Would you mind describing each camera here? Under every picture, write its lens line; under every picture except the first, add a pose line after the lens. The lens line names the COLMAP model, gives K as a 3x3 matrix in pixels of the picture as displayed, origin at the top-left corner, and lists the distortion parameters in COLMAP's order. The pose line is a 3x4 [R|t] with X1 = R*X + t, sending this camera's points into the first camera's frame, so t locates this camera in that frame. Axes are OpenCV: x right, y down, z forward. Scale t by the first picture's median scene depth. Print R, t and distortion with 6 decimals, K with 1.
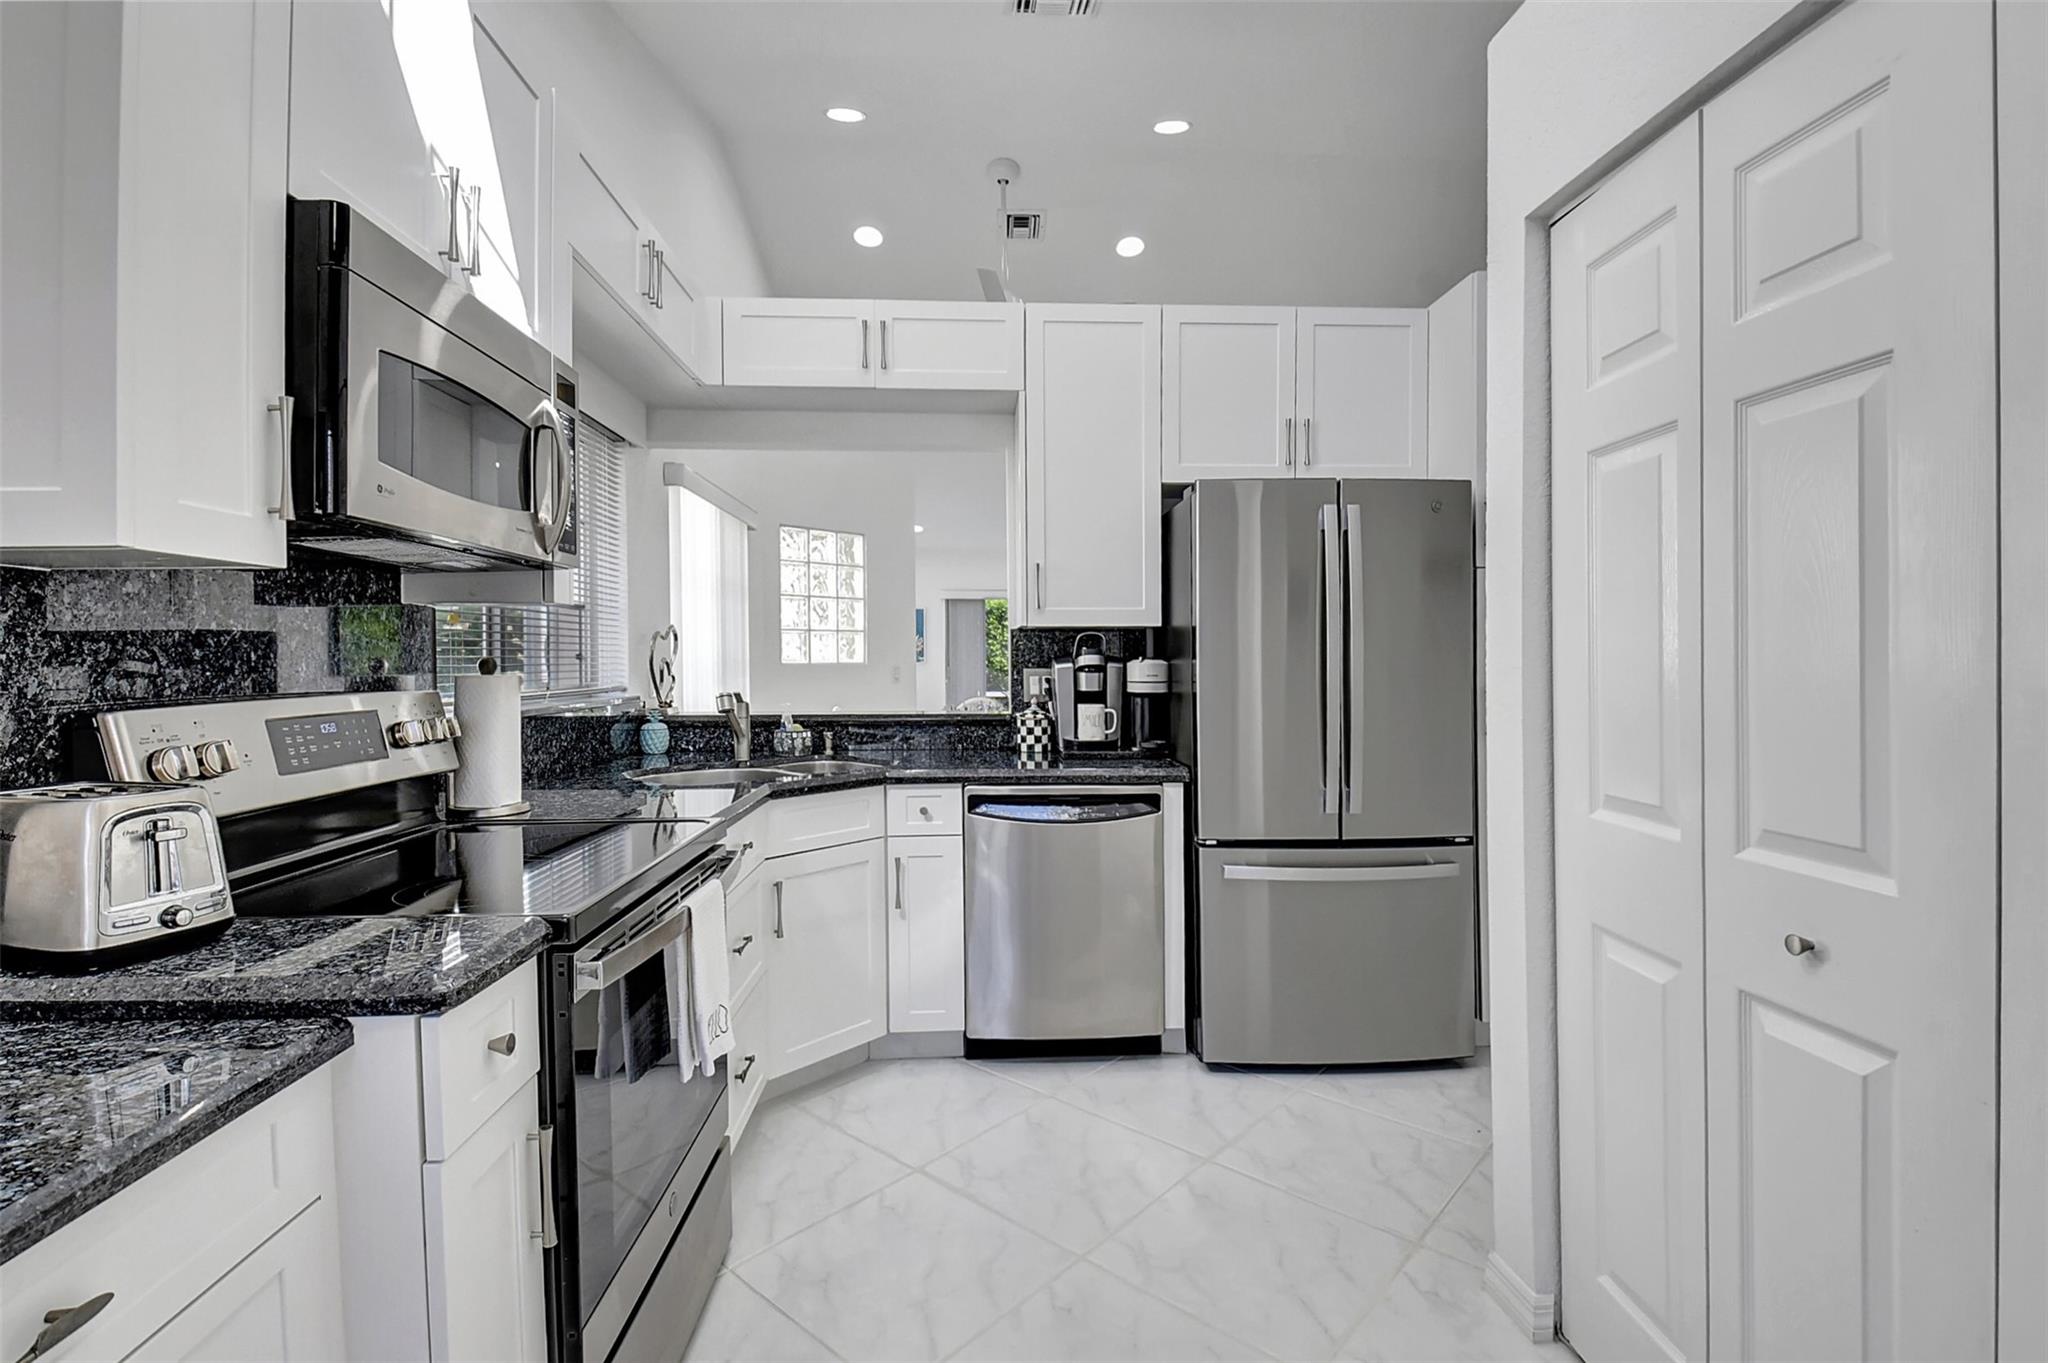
lens RADIAL K [[921.2, 0, 1017.5], [0, 921.2, 666.4], [0, 0, 1]] dist [0.025279, -0.041486]
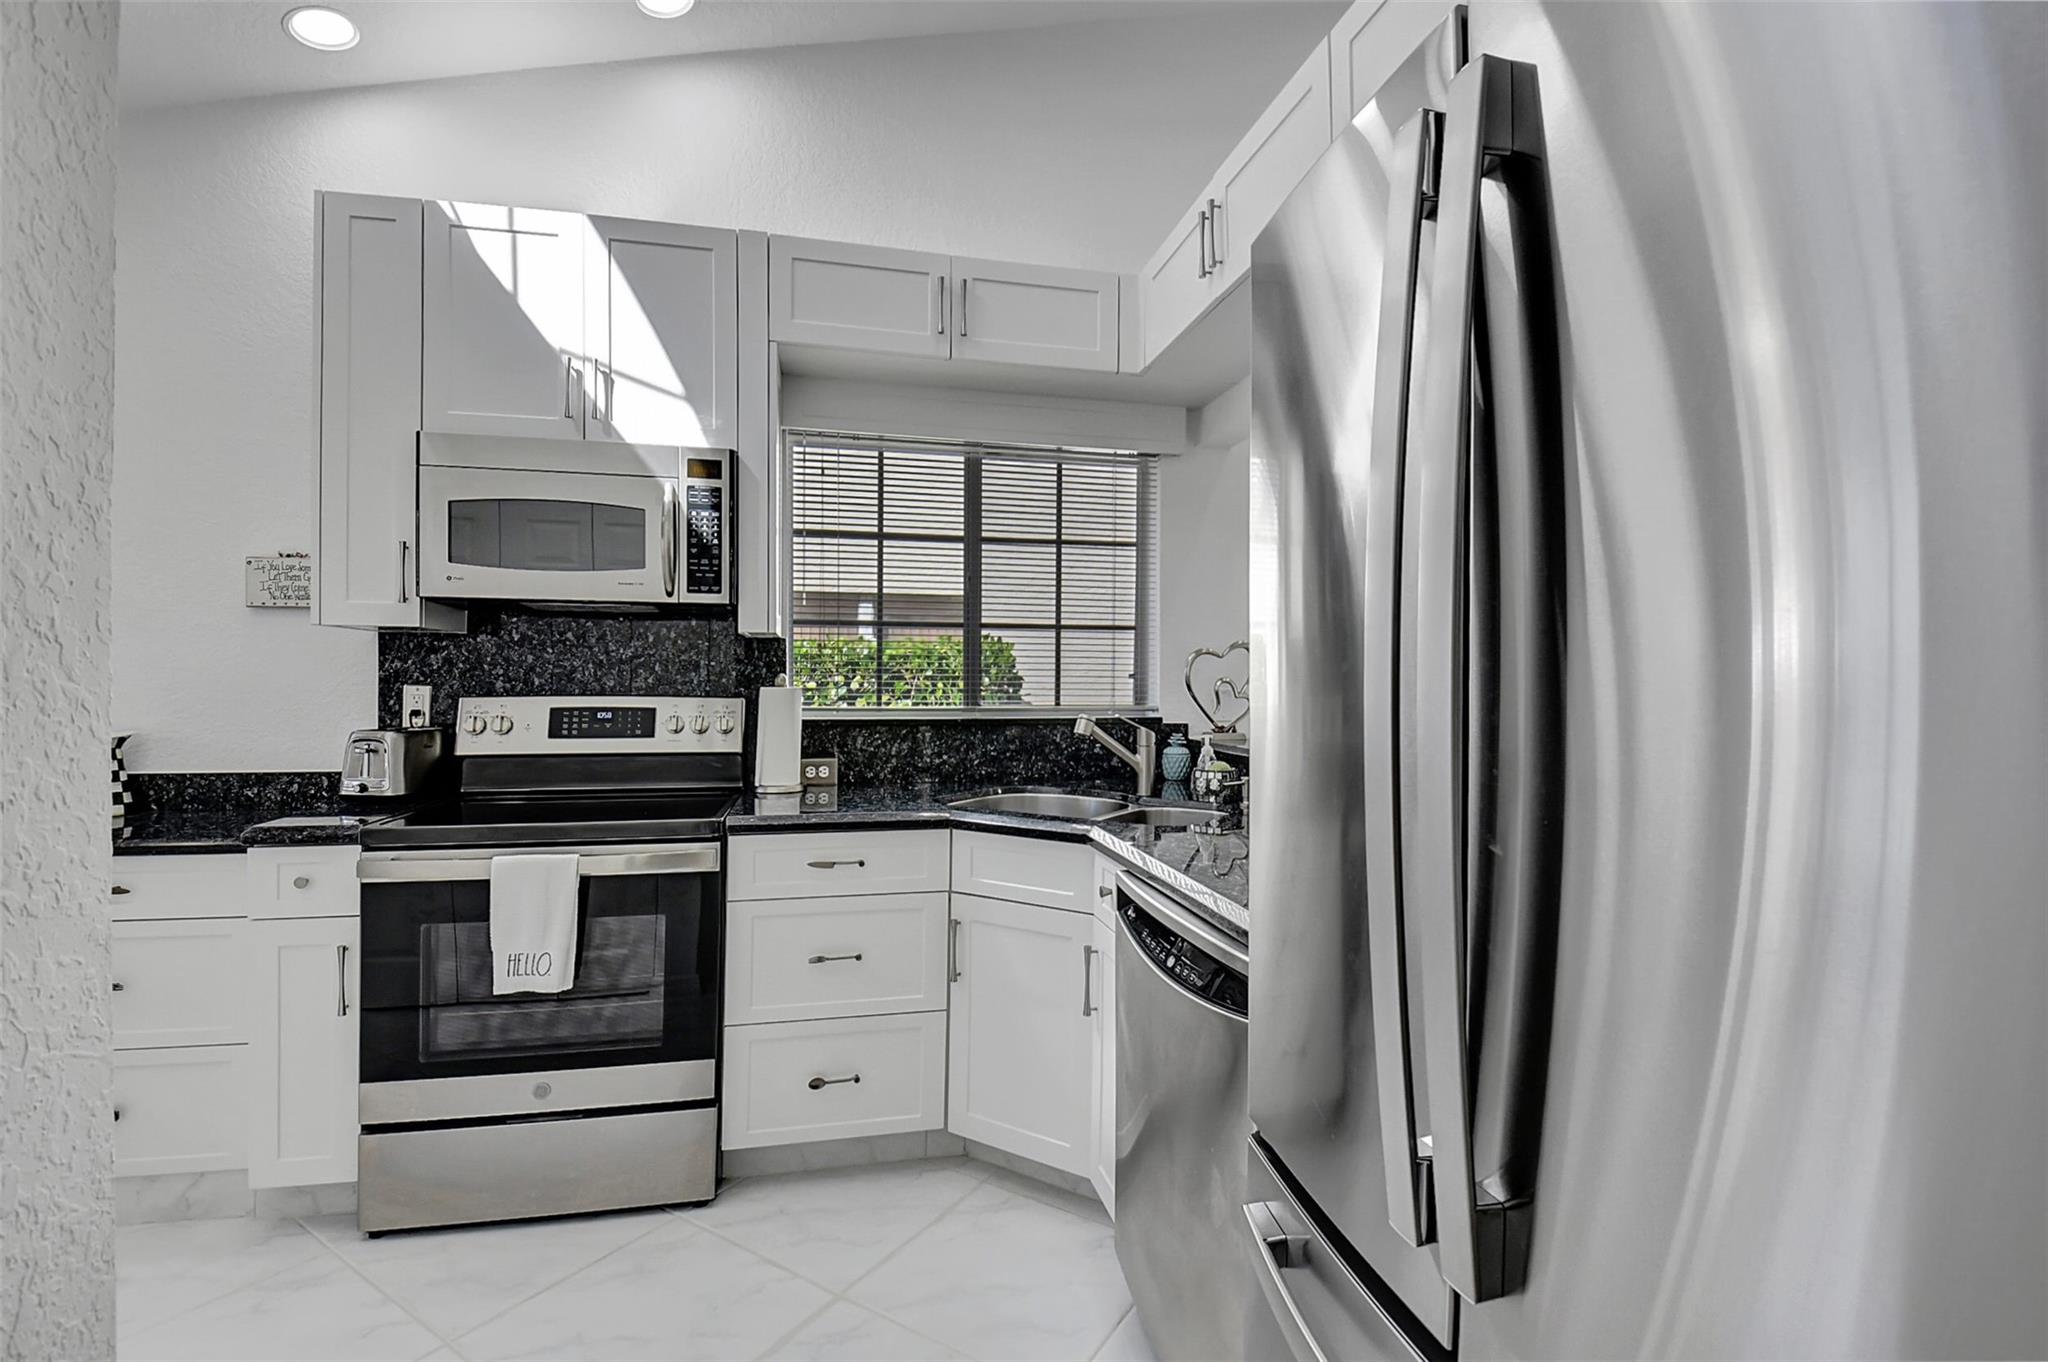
lens RADIAL K [[893.6, 0, 1015.0], [0, 893.6, 688.8], [0, 0, 1]] dist [0.013114, -0.034589]
pose [[0.175848, 0.012932, -0.984332, 0.493412], [-0.015947, 0.999820, 0.010286, -0.005175], [0.984288, 0.013889, 0.176023, 0.716028]]
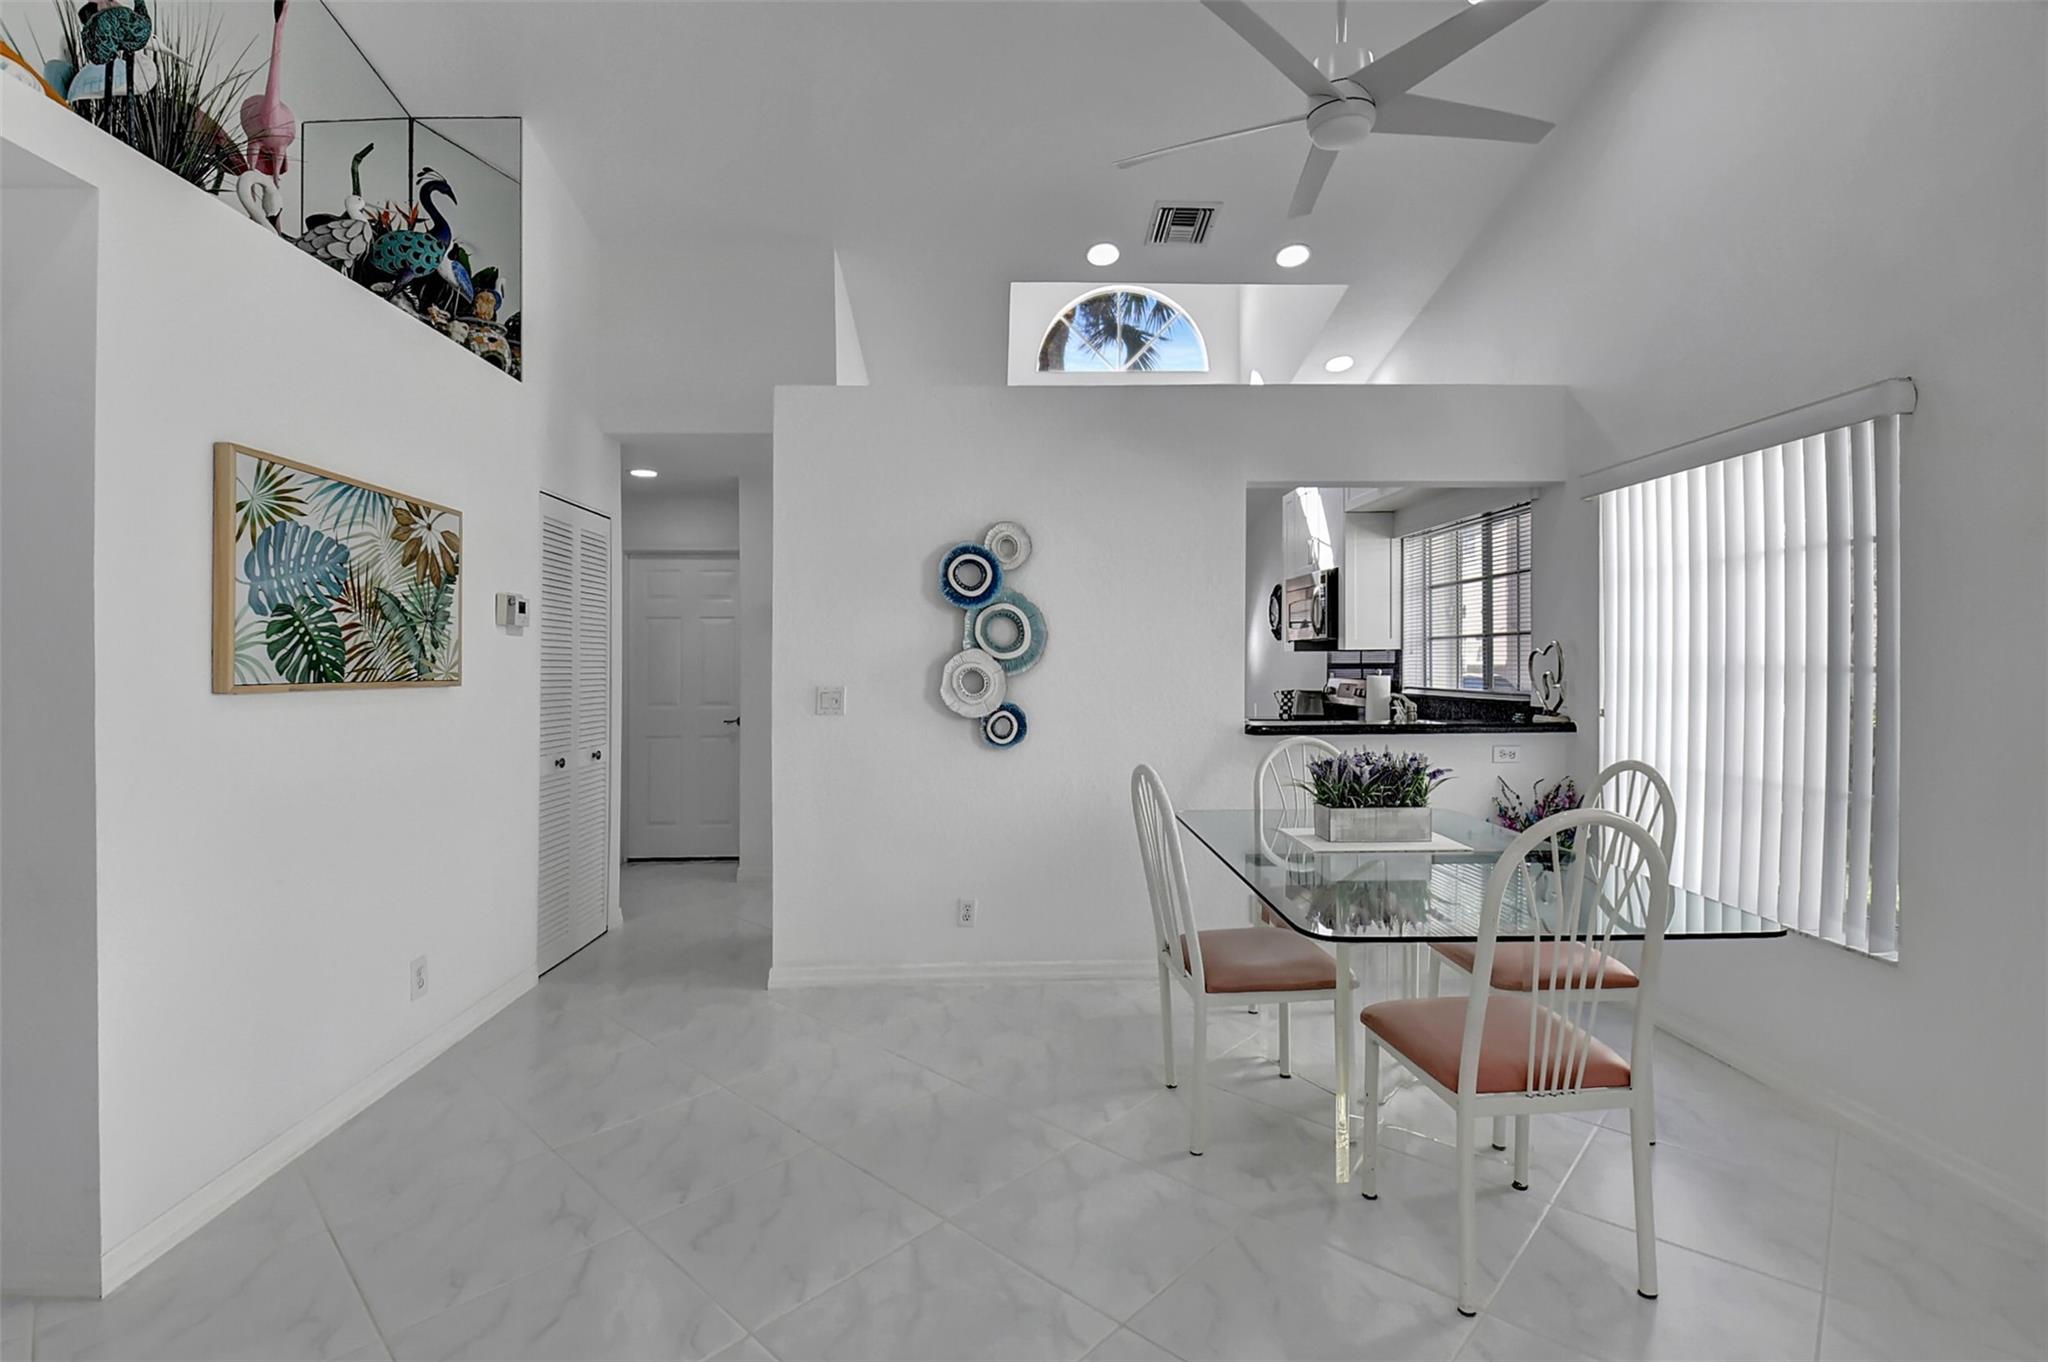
lens RADIAL K [[925.4, 0, 1019.3], [0, 925.4, 684.9], [0, 0, 1]] dist [0.002284, -0.015896]
pose [[-0.999893, 0.005795, 0.013446, 0.271489], [0.006248, 0.999407, 0.033859, -0.038336], [-0.013241, 0.033940, -0.999336, 2.382520]]
